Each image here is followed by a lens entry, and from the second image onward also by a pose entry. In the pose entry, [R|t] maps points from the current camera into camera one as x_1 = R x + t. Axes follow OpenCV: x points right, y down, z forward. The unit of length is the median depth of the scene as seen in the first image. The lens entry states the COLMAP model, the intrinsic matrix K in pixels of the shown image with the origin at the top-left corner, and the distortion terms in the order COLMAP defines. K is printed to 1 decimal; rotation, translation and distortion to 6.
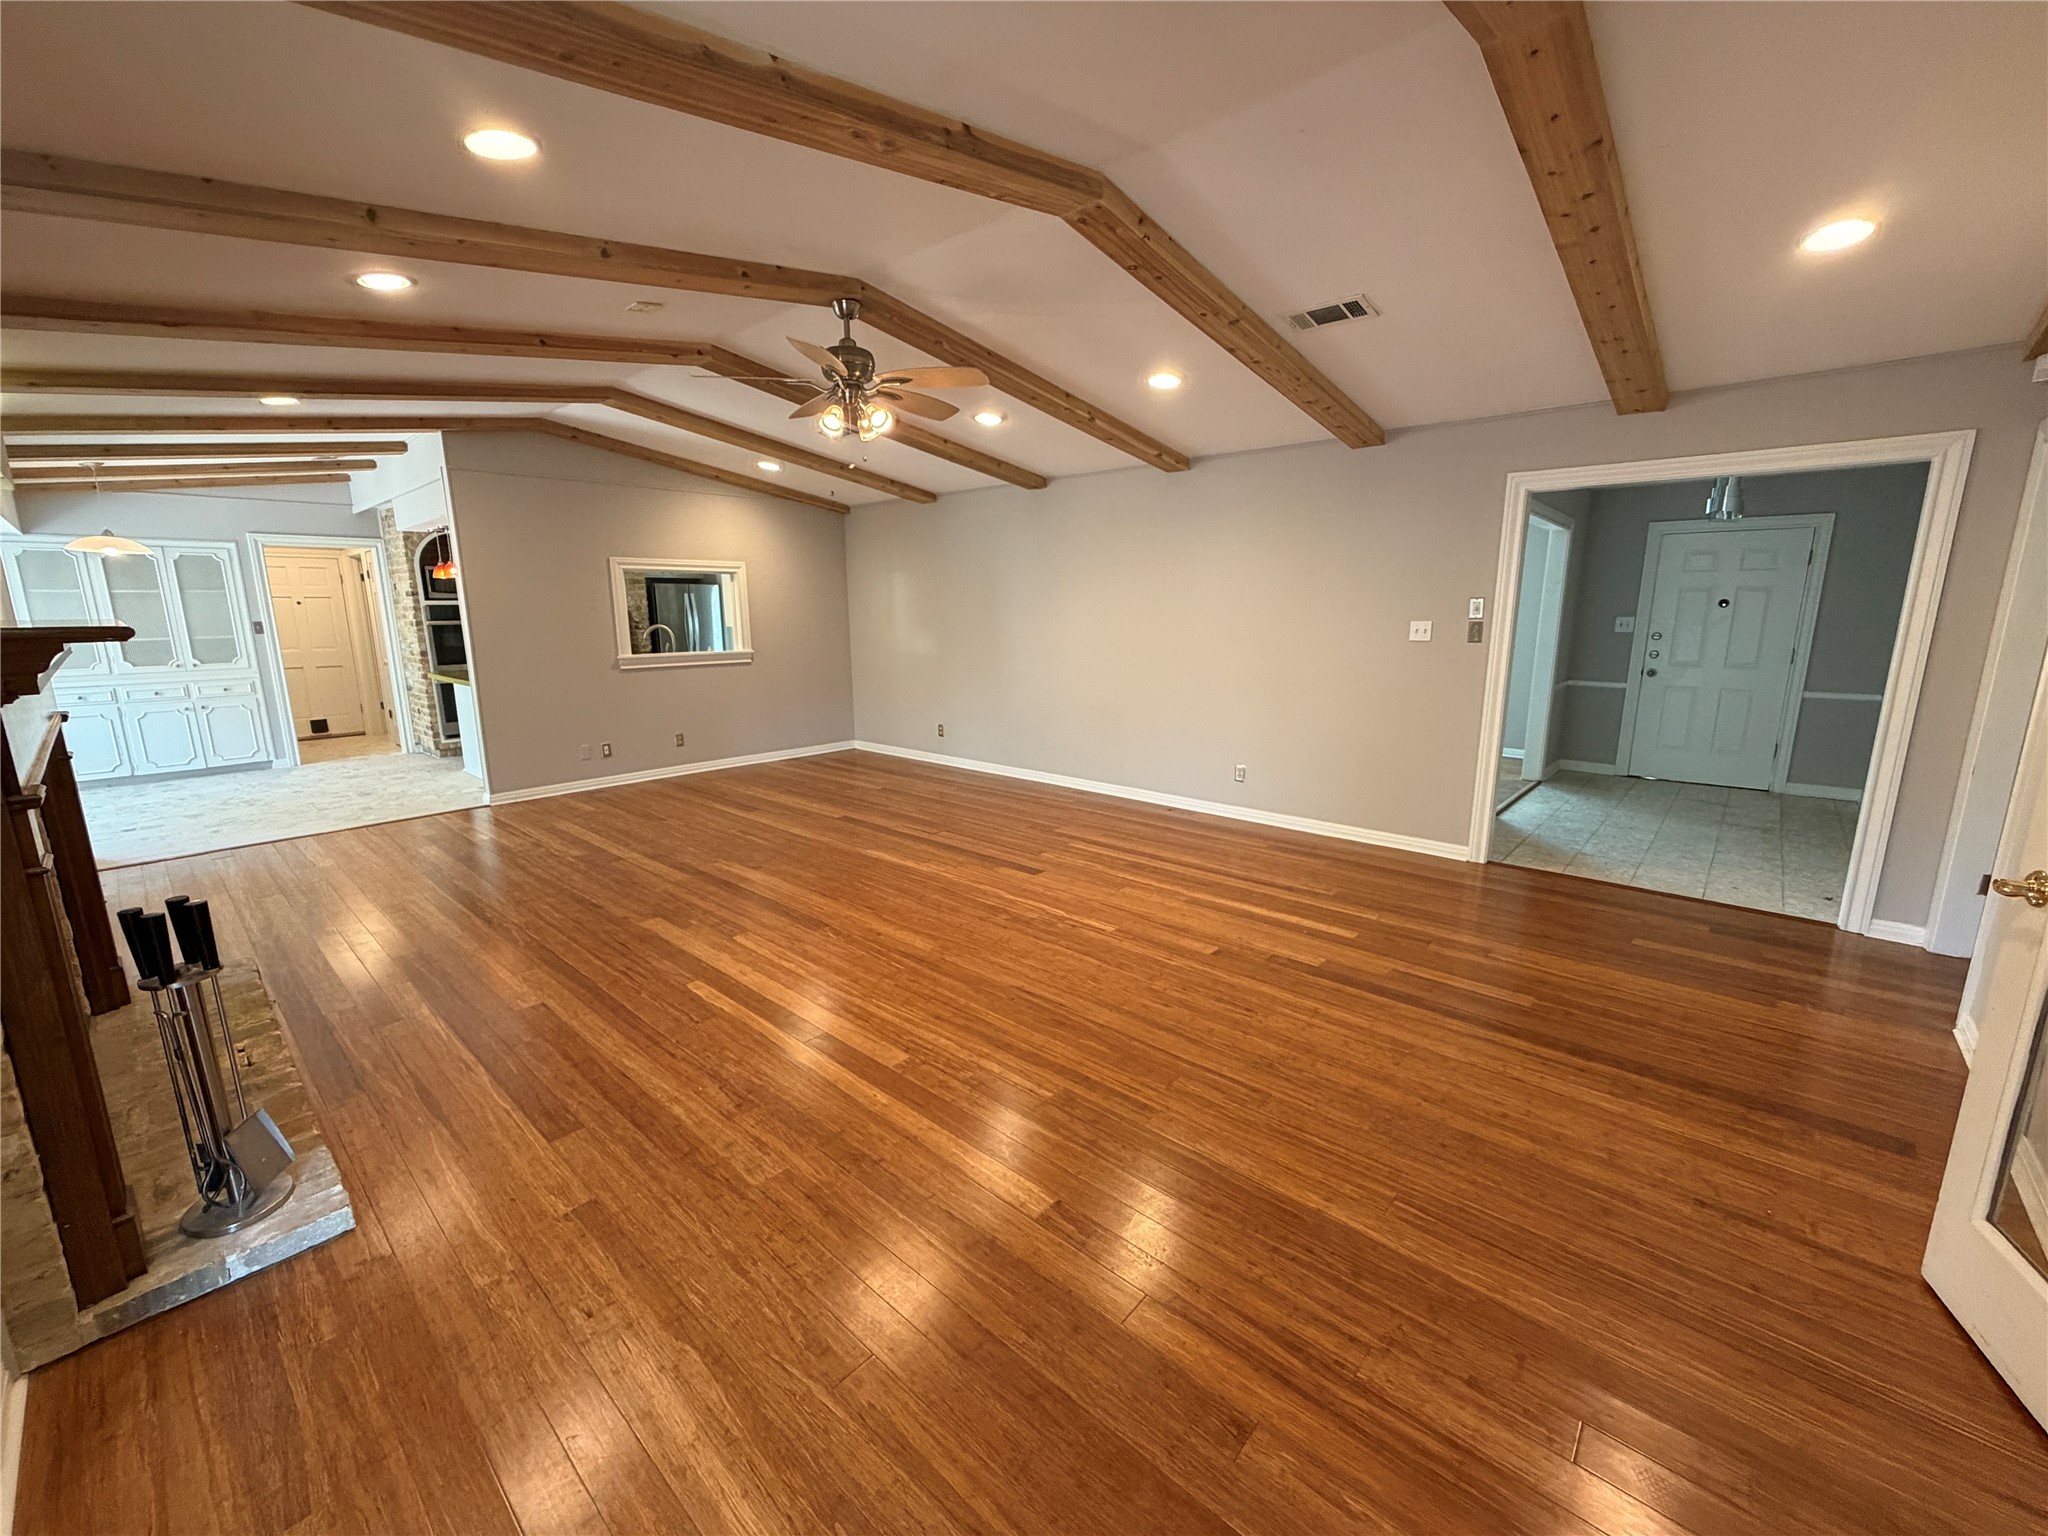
lens RADIAL K [[819.1, 0, 1029.7], [0, 819.1, 760.4], [0, 0, 1]] dist [0.001245, 0.000148]
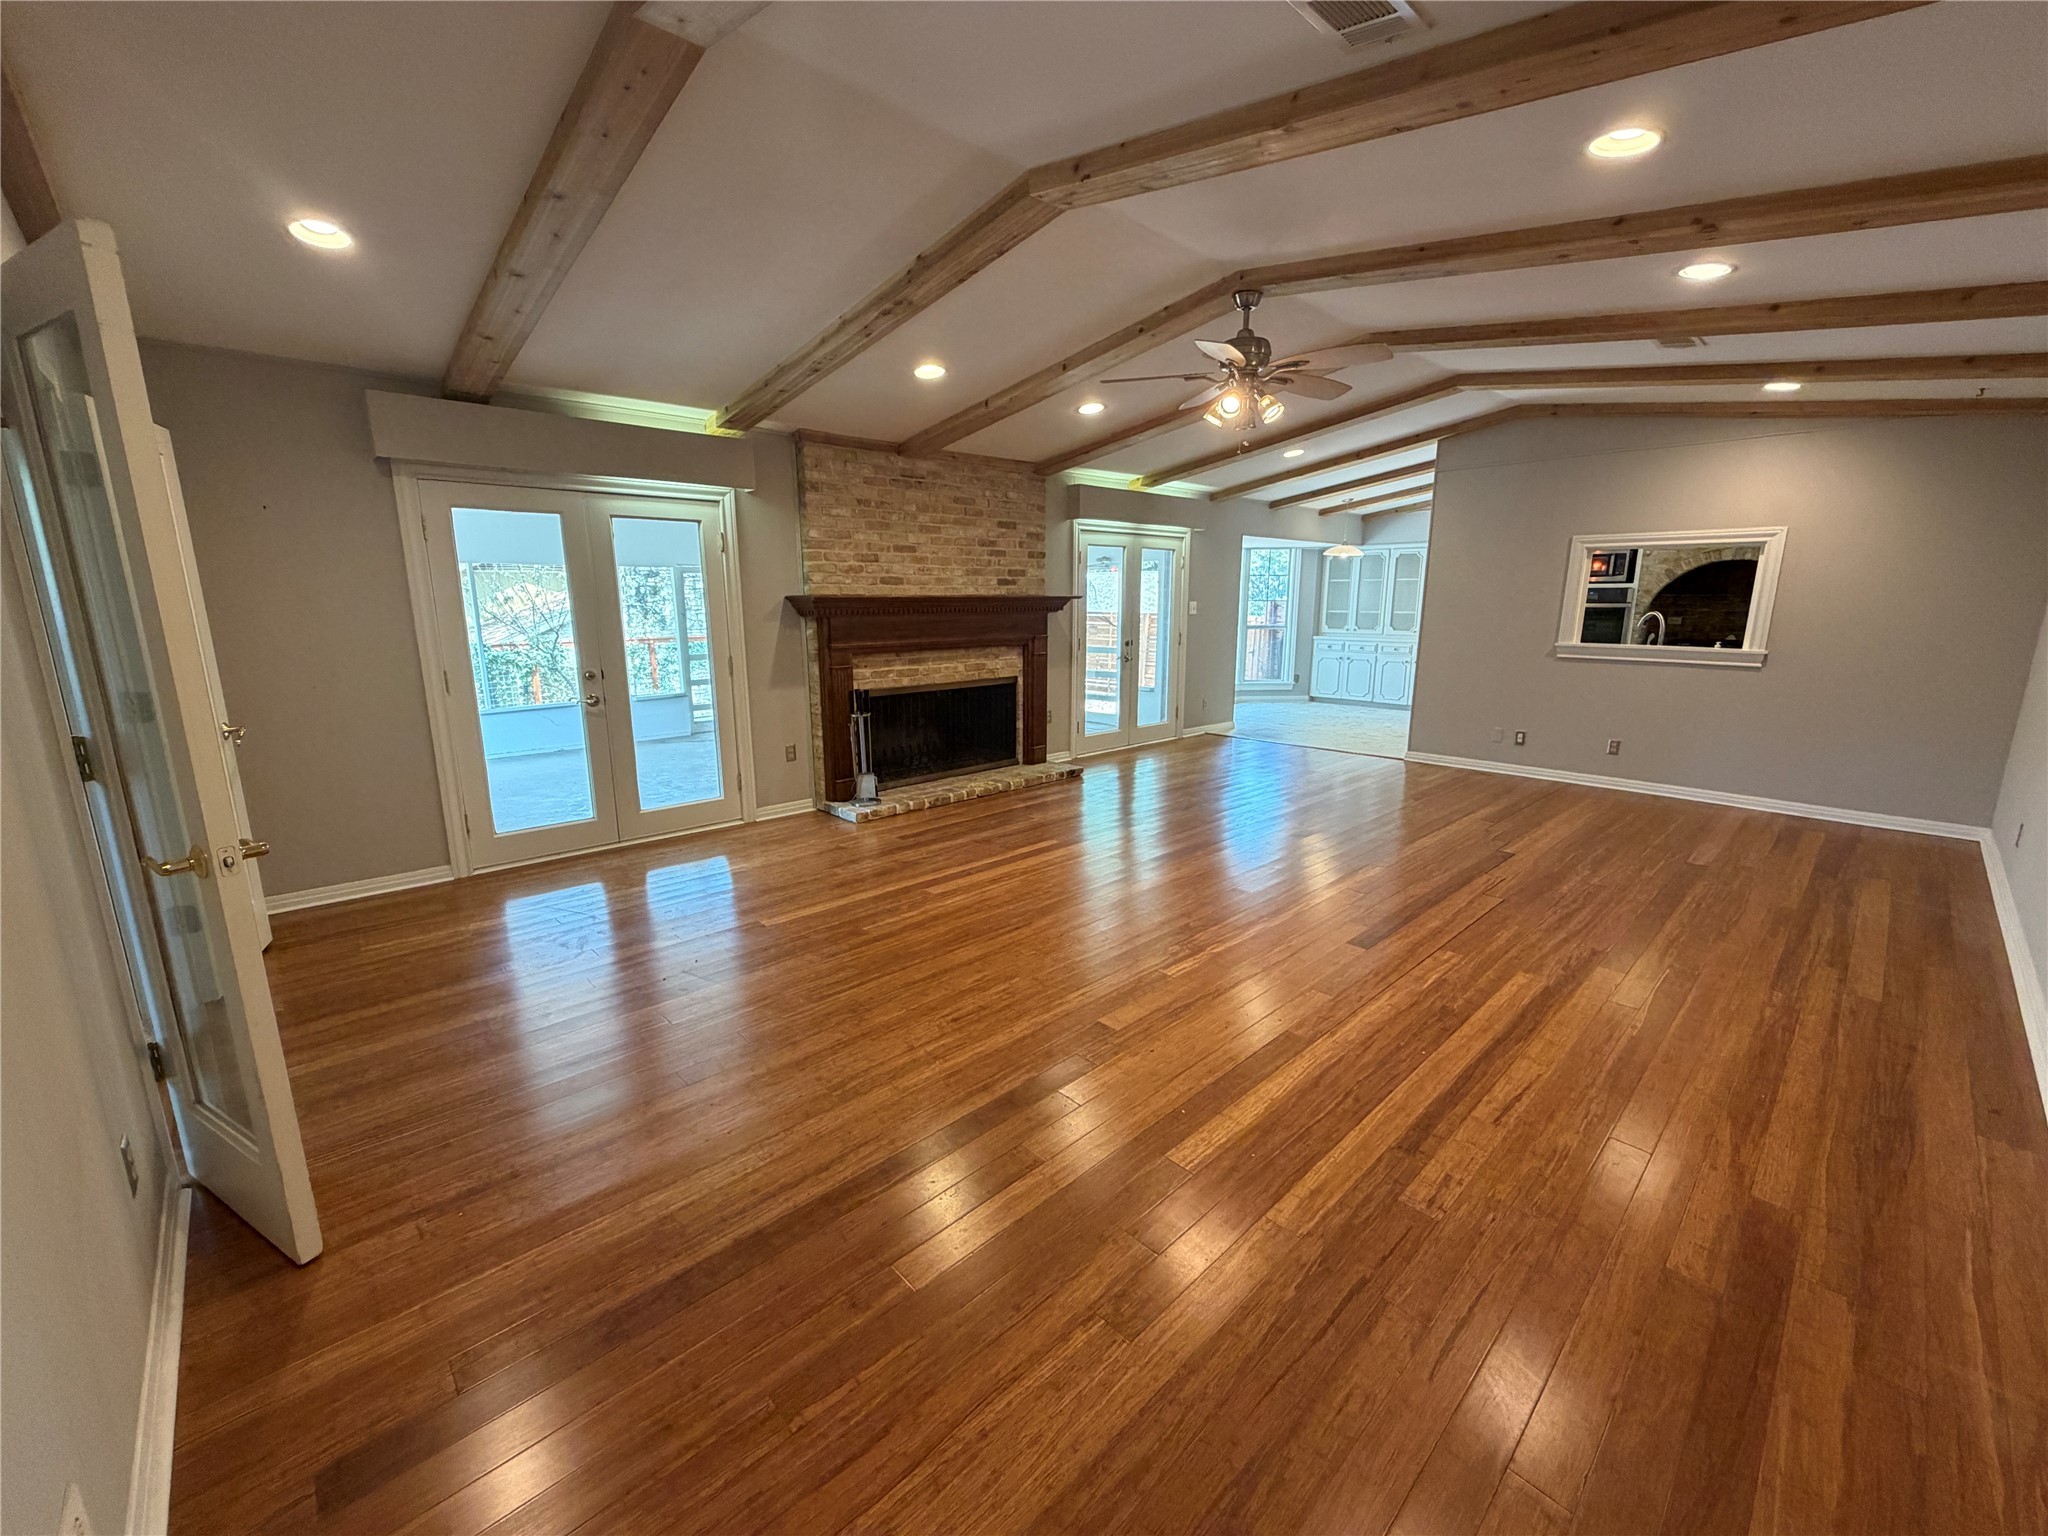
lens RADIAL K [[819.1, 0, 1031.5], [0, 819.1, 775.8], [0, 0, 1]] dist [0.001245, 0.000148]
pose [[-0.083823, 0.221268, -0.971604, 1.078814], [-0.184180, 0.954796, 0.233330, -0.195196], [0.979312, 0.198509, -0.039281, 1.028312]]
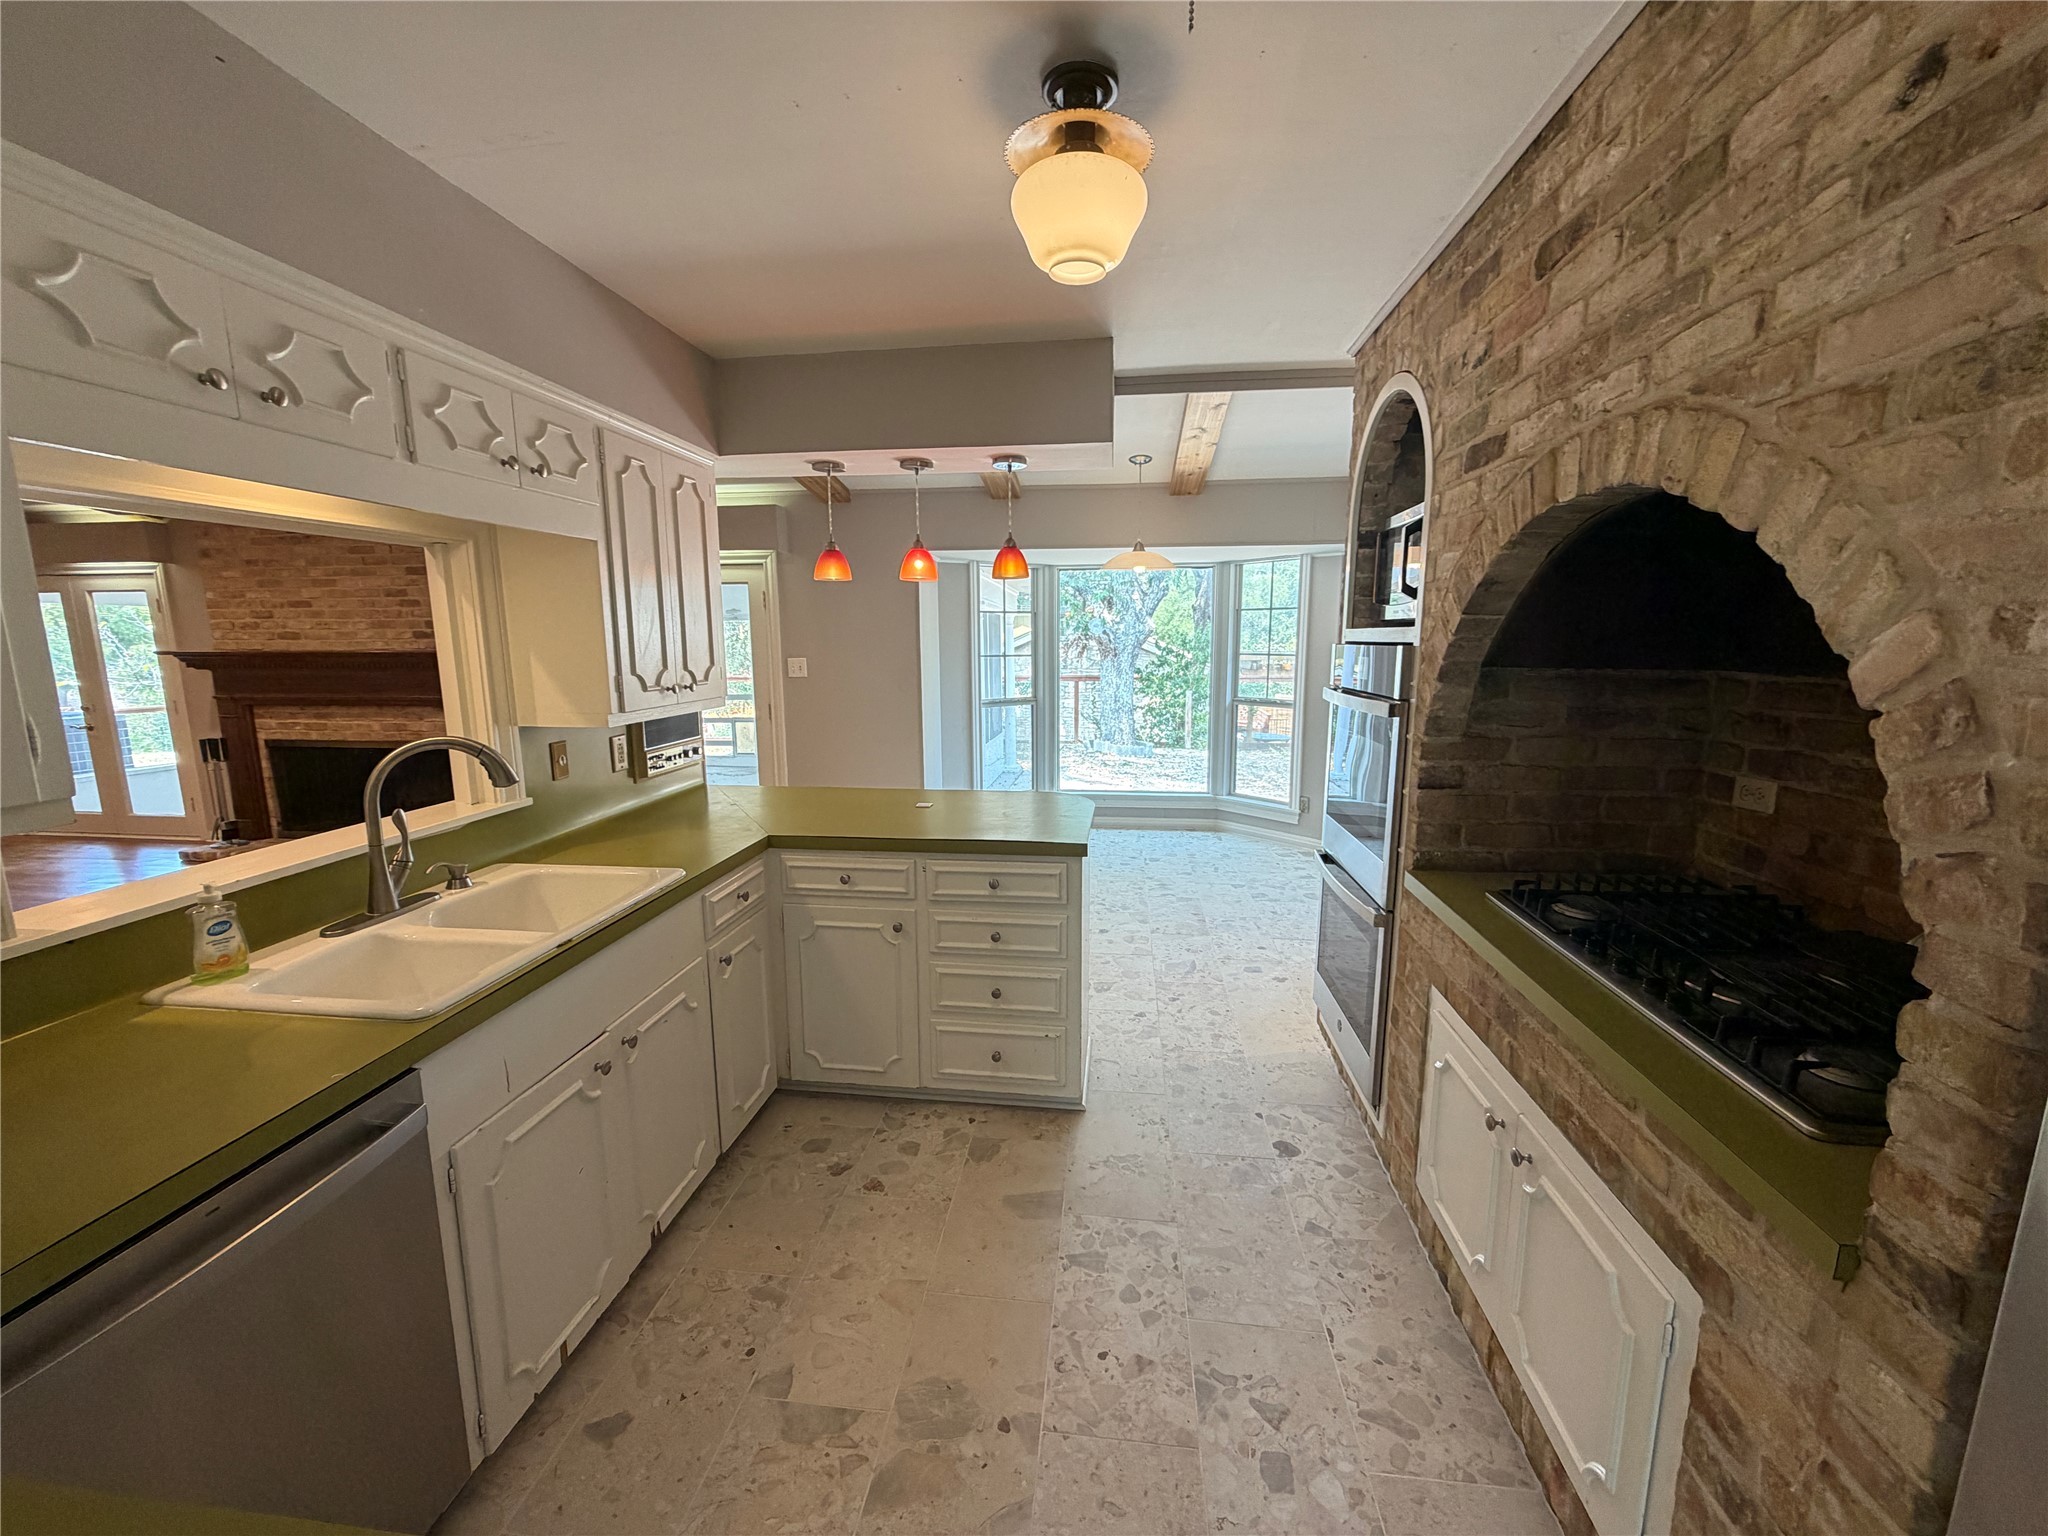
lens RADIAL K [[819.1, 0, 1019.7], [0, 819.1, 771.3], [0, 0, 1]] dist [0.001245, 0.000148]
pose [[-0.825736, 0.104848, -0.554226, -1.065698], [-0.094295, 0.943085, 0.318901, -0.585182], [0.556118, 0.315589, -0.768853, 3.006288]]
